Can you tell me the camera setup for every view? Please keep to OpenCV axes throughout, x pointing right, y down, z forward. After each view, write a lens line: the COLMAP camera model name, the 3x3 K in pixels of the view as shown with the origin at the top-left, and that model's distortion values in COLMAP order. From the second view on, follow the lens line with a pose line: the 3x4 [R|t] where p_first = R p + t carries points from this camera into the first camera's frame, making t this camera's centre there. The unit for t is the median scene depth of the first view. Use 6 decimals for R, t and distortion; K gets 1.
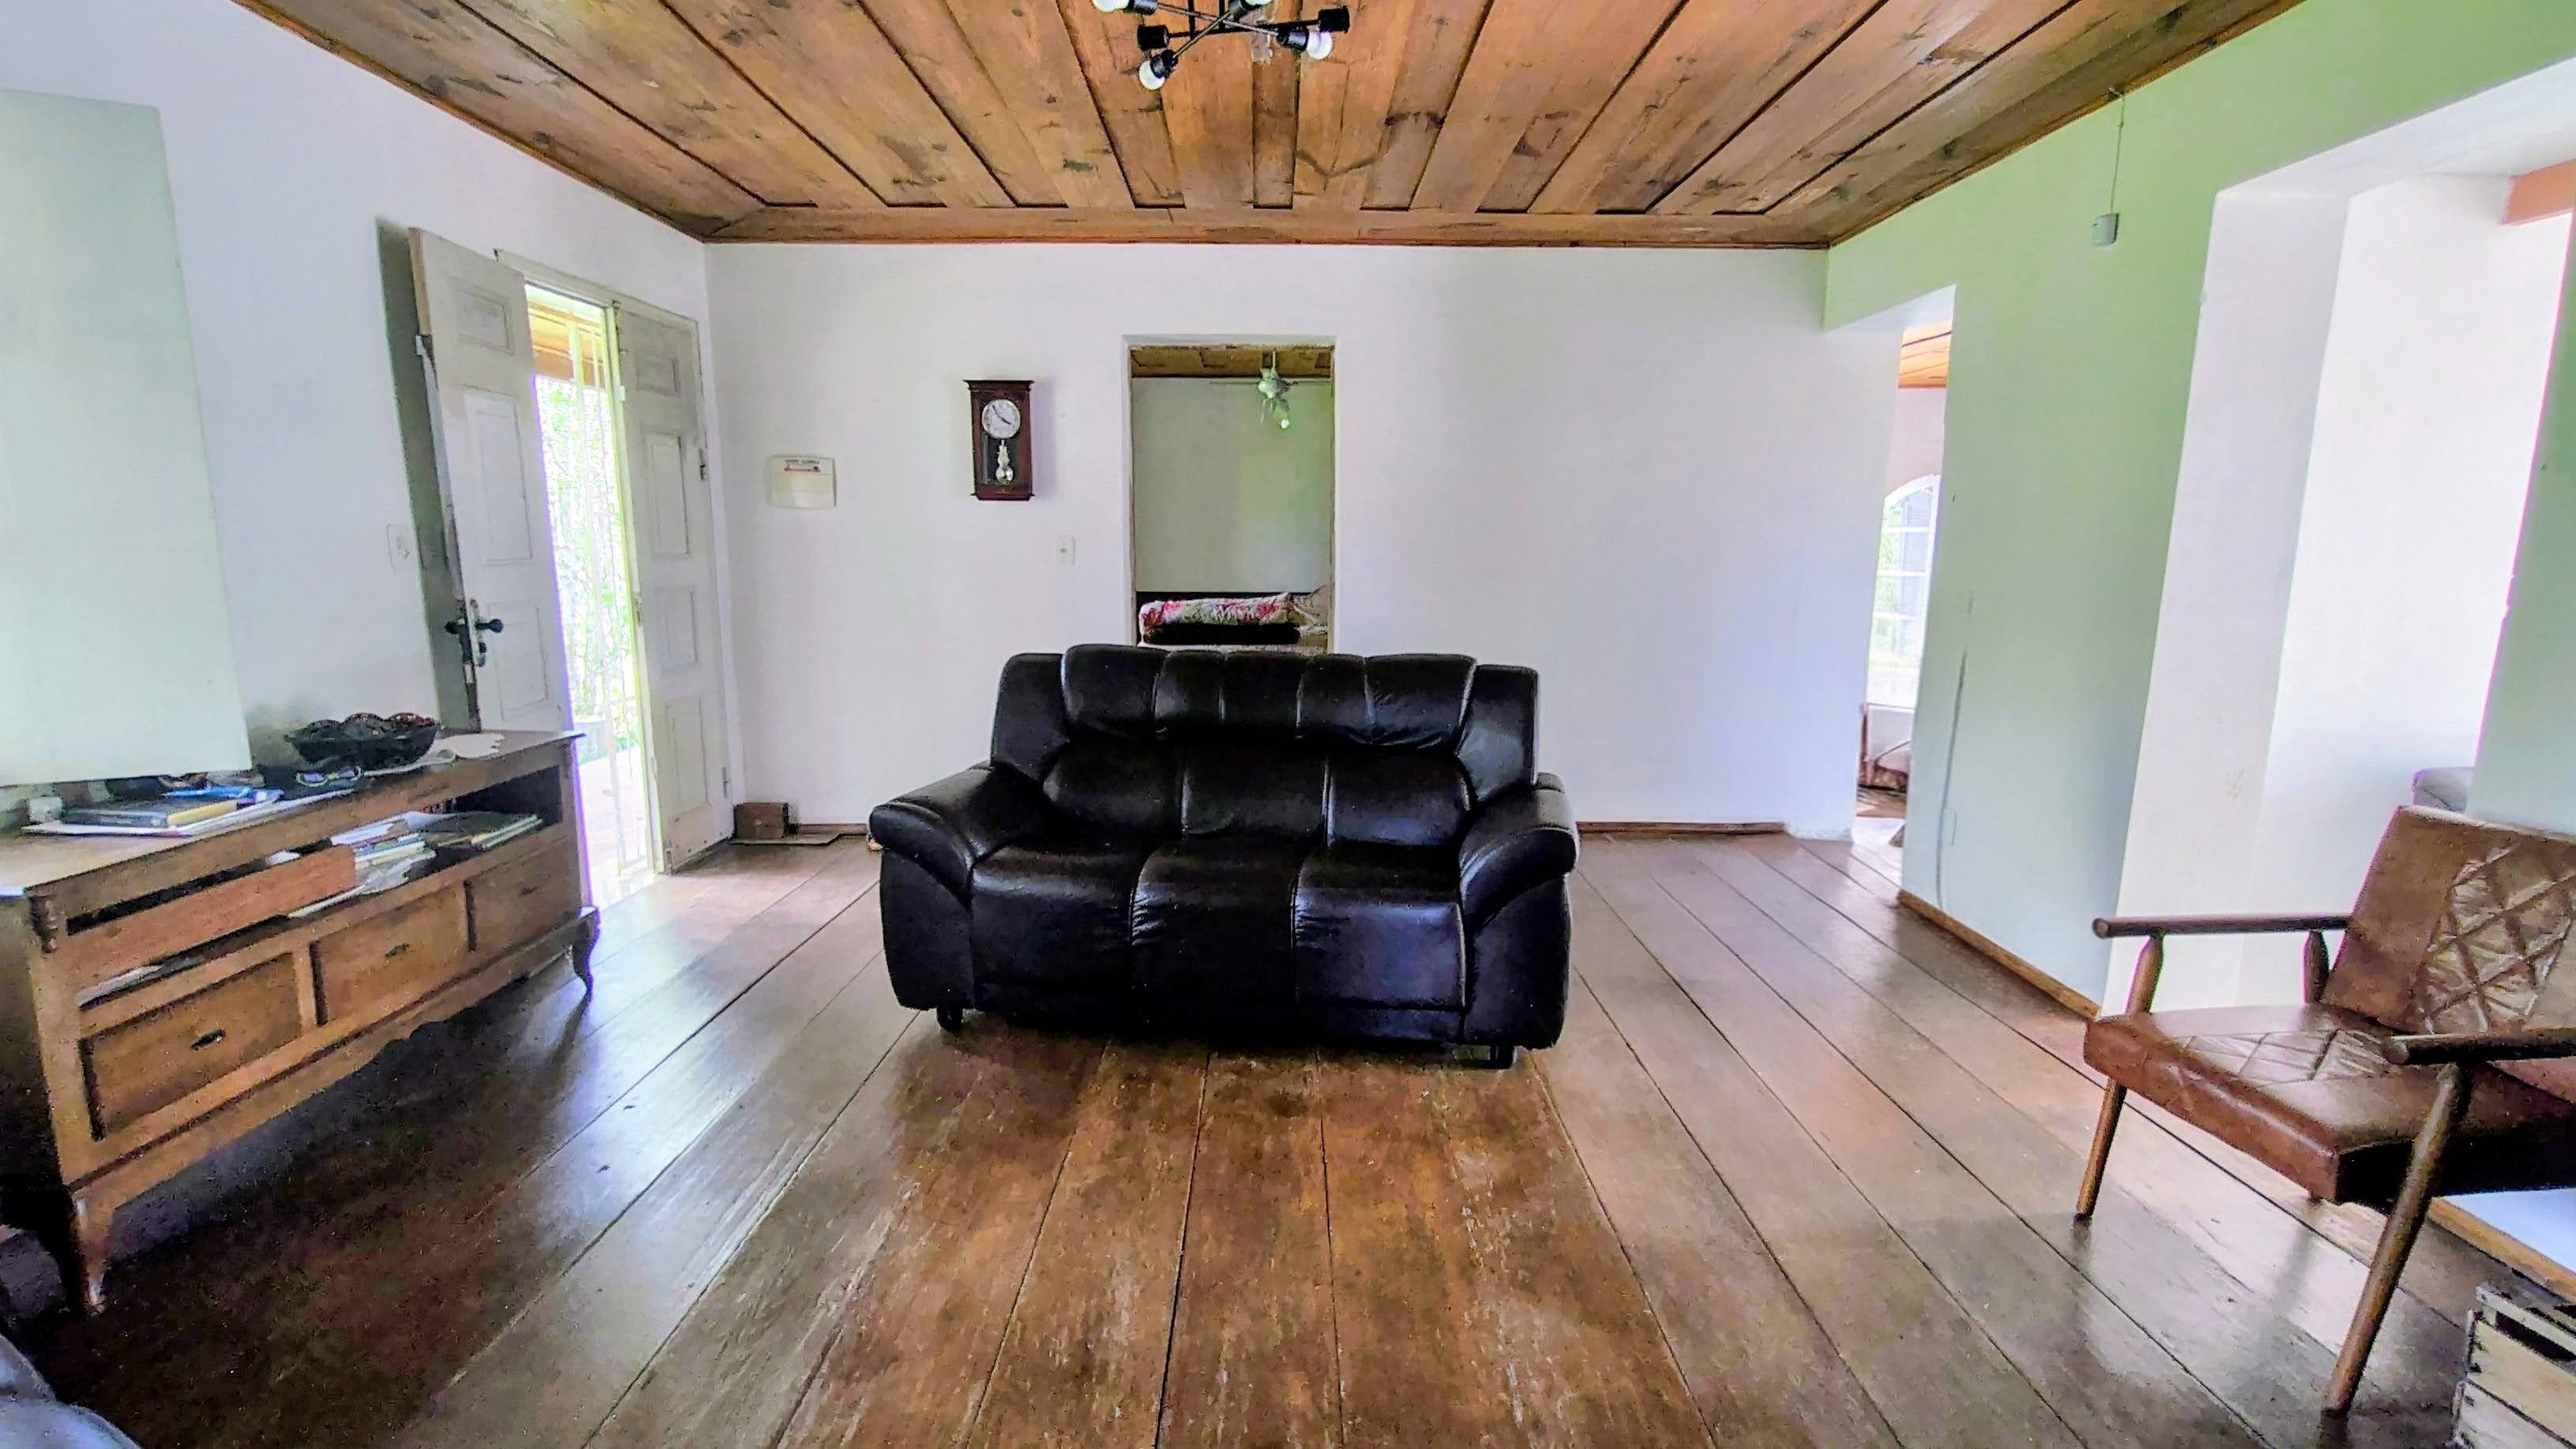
lens RADIAL K [[1185.7, 0, 1294.8], [0, 1185.7, 708.9], [0, 0, 1]] dist [-0.003825, 0.005323]
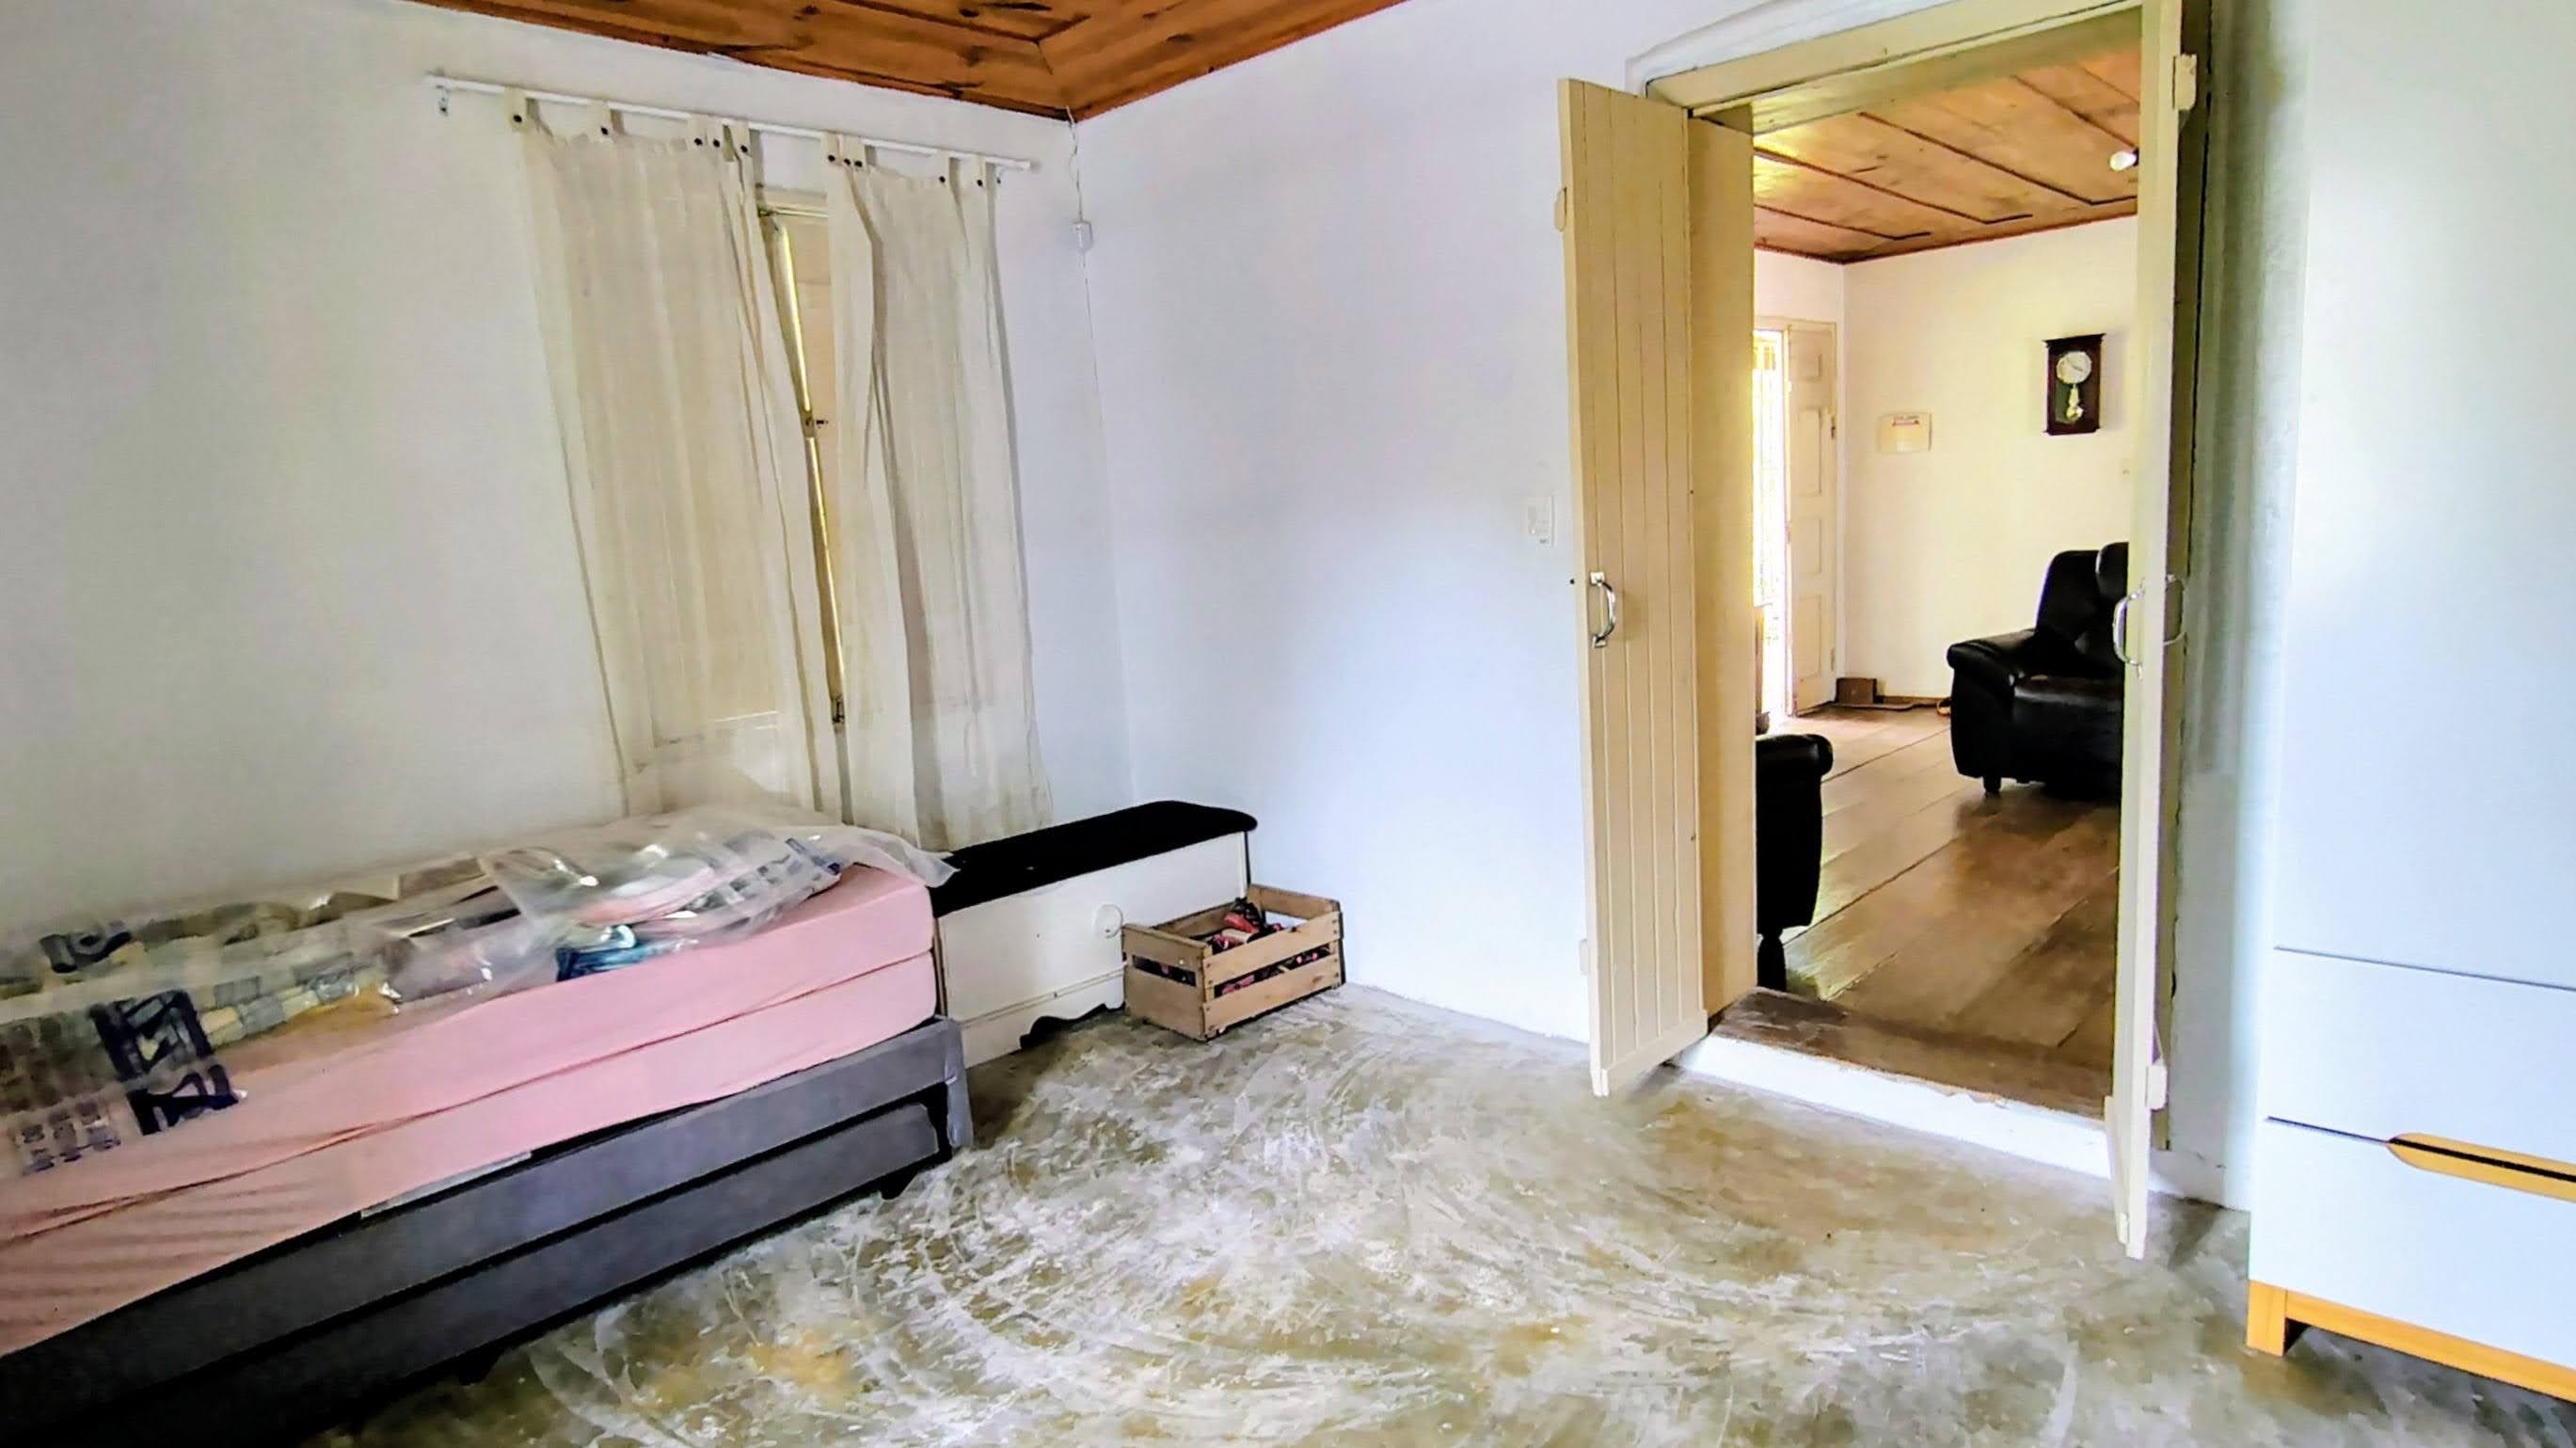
lens RADIAL K [[1183.3, 0, 1306.3], [0, 1183.3, 714.6], [0, 0, 1]] dist [0.008369, -0.023317]
pose [[0.668660, 0.069144, -0.740346, 0.158422], [-0.022324, 0.997085, 0.072959, 0.047162], [0.743233, -0.032257, 0.668255, -0.446773]]
